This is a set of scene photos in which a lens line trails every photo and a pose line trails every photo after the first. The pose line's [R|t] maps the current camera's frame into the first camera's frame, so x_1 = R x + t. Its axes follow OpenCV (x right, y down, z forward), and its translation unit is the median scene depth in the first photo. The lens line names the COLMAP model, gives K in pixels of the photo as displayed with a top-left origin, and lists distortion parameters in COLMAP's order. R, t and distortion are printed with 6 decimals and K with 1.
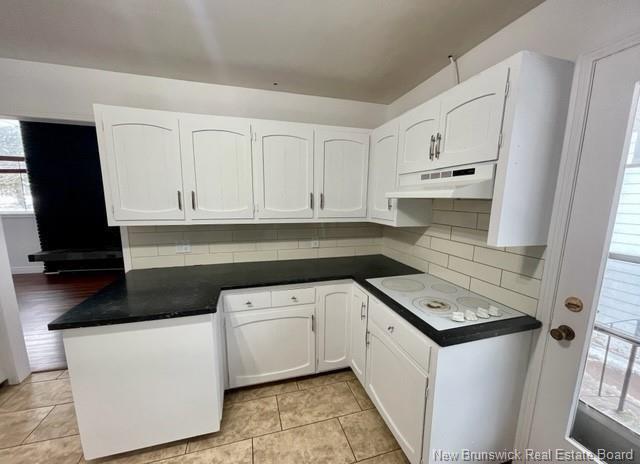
lens RADIAL K [[259.6, 0, 315.7], [0, 259.6, 244.4], [0, 0, 1]] dist [0.004201, 0.000381]
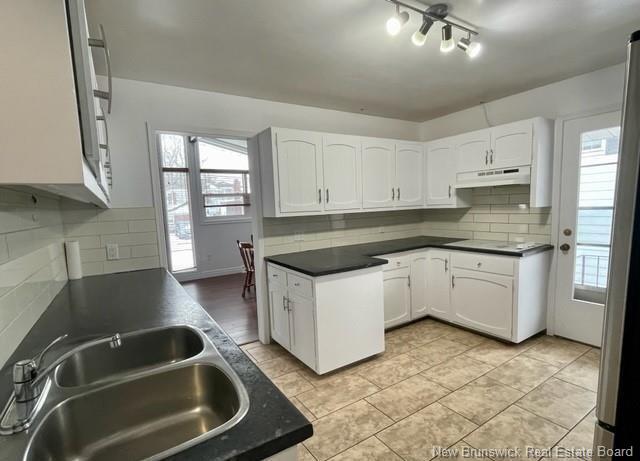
lens RADIAL K [[324.4, 0, 321.1], [0, 324.4, 243.1], [0, 0, 1]] dist [-0.002061, -0.000893]
pose [[0.956271, -0.081633, 0.280861, -0.995342], [0.098360, 0.994089, -0.045959, 0.145778], [-0.275449, 0.071574, 0.958648, -0.571849]]
